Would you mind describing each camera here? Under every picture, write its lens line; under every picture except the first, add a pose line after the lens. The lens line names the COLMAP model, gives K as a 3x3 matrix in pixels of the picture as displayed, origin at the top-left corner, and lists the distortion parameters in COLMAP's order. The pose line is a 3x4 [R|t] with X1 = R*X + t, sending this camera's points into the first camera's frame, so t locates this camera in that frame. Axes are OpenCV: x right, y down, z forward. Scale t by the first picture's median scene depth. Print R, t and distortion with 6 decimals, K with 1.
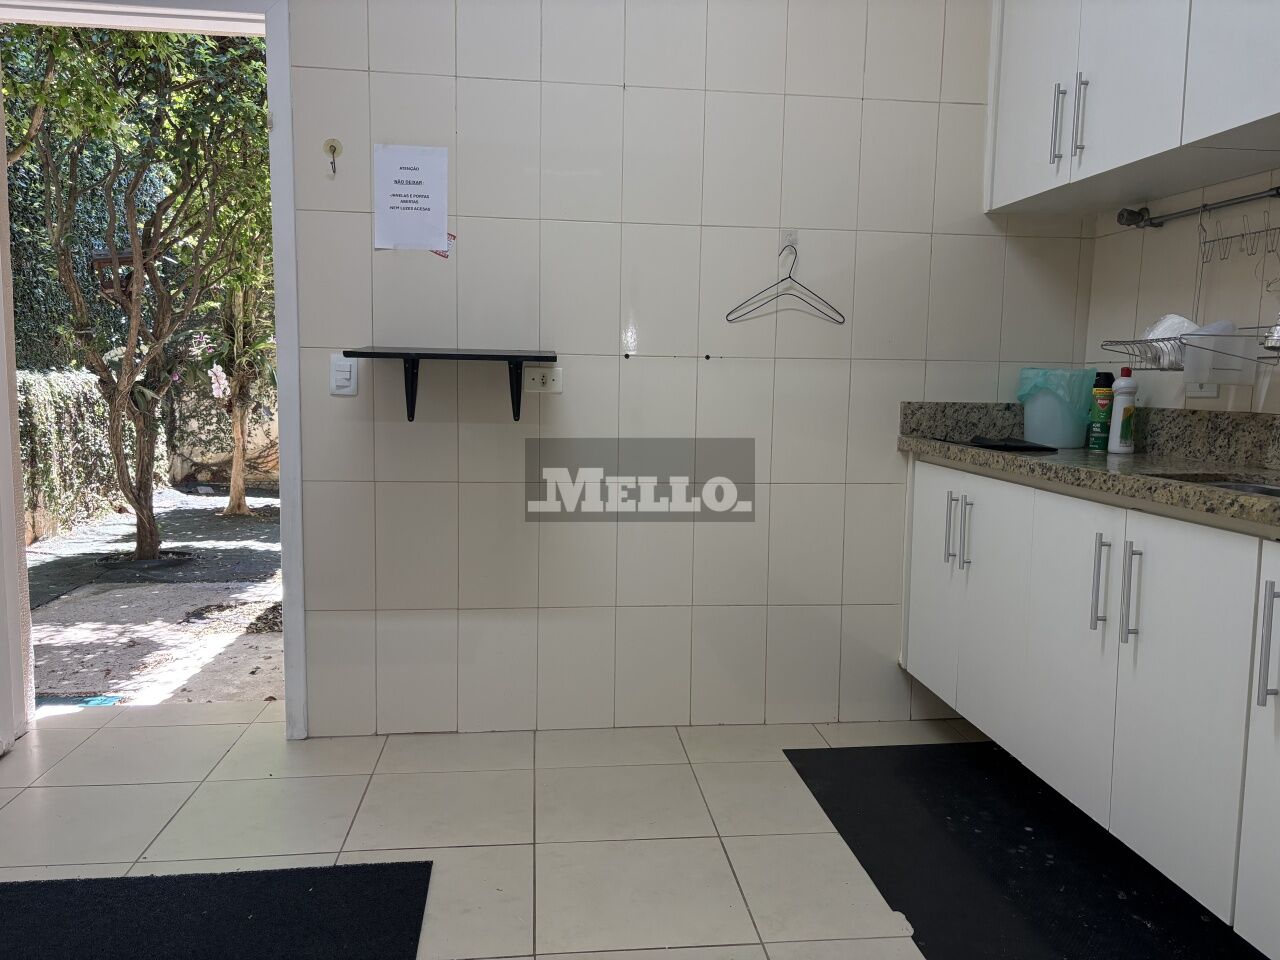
lens RADIAL K [[956.2, 0, 649.2], [0, 956.2, 483.3], [0, 0, 1]] dist [0.034904, -0.024343]
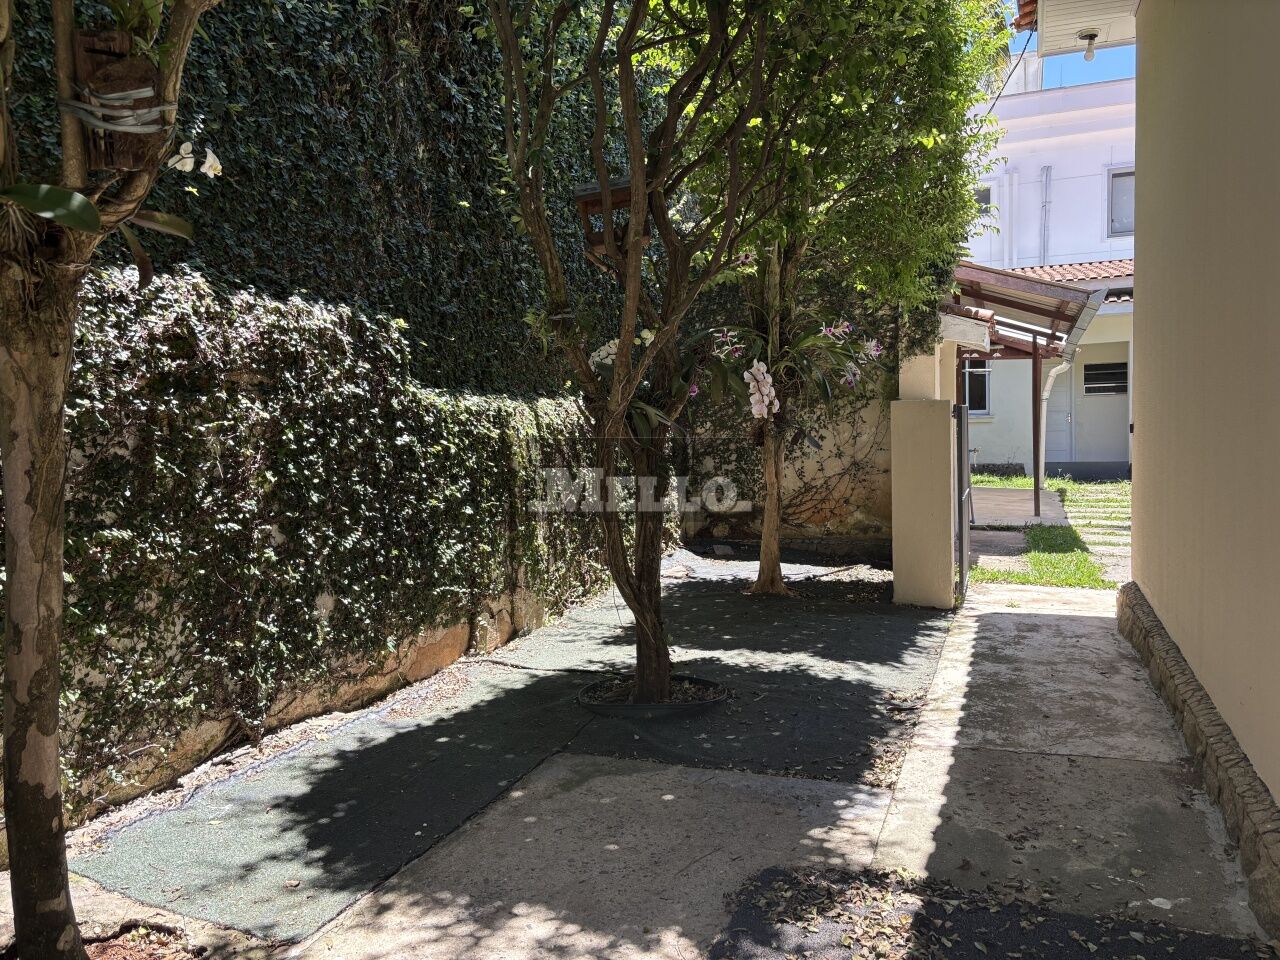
lens RADIAL K [[956.2, 0, 640.4], [0, 956.2, 482.3], [0, 0, 1]] dist [0.034904, -0.024343]
pose [[0.877449, -0.014624, -0.479446, -0.205811], [-0.001821, 0.999426, -0.033817, -0.026801], [0.479666, 0.030546, 0.876919, 0.402990]]
